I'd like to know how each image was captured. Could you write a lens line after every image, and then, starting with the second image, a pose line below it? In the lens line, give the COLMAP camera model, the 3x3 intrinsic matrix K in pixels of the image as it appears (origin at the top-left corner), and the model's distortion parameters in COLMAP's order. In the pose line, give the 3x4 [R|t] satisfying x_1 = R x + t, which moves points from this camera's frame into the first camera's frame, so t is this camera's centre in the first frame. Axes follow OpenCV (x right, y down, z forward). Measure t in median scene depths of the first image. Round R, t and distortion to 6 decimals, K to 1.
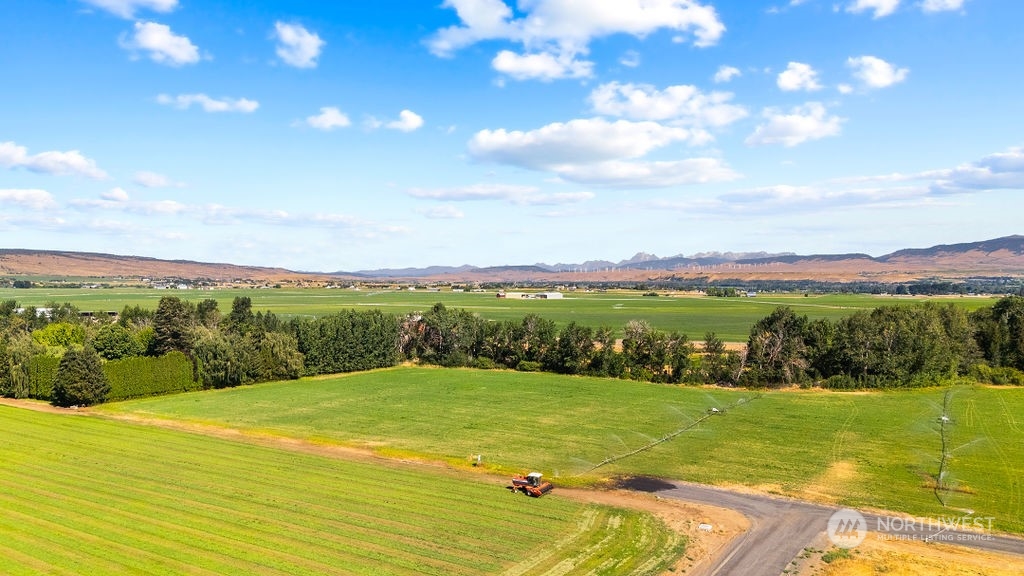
lens RADIAL K [[760.8, 0, 511.6], [0, 760.8, 292.4], [0, 0, 1]] dist [0.014880, -0.007357]
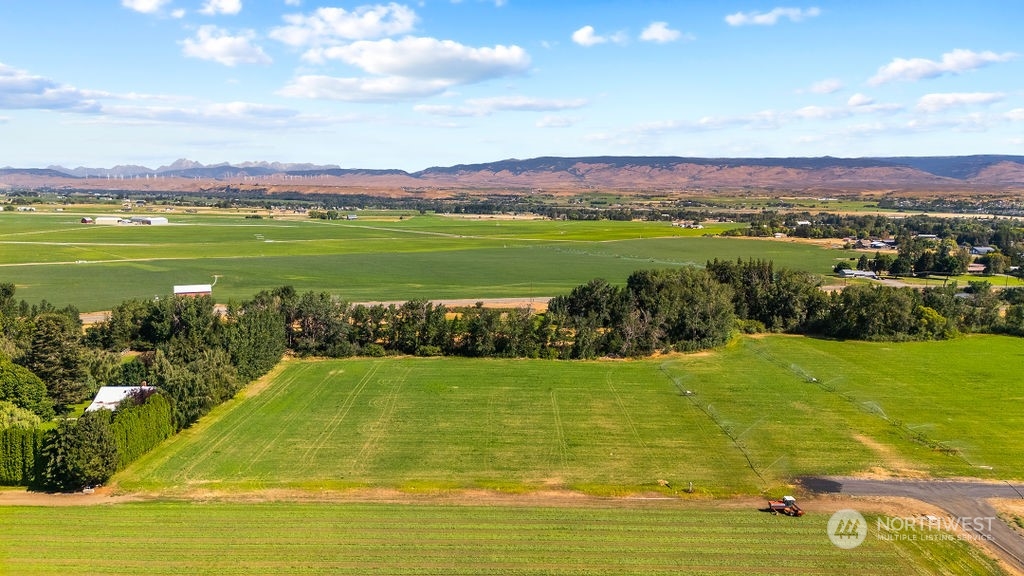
lens RADIAL K [[740.7, 0, 516.3], [0, 740.7, 287.4], [0, 0, 1]] dist [0.043876, -0.038453]
pose [[0.831718, -0.050559, 0.552892, -0.337467], [-0.012395, 0.993906, 0.109534, -0.077894], [-0.555060, -0.097954, 0.826023, 0.093445]]
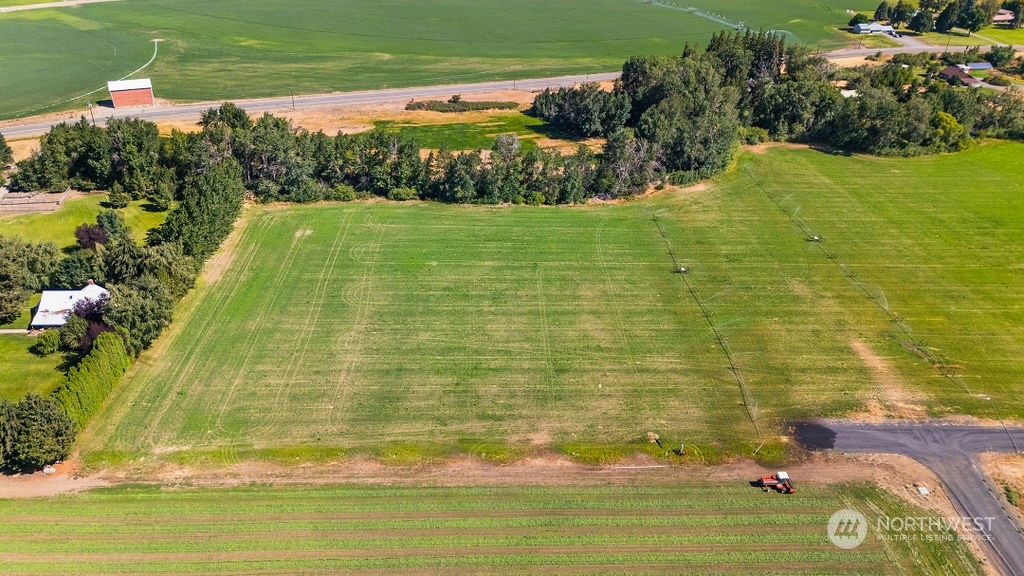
lens RADIAL K [[740.7, 0, 512.7], [0, 740.7, 288.4], [0, 0, 1]] dist [0.043876, -0.038453]
pose [[0.819433, -0.263016, 0.509266, -0.286509], [-0.024679, 0.871486, 0.489799, -0.199157], [-0.572643, -0.413926, 0.707633, 0.180193]]
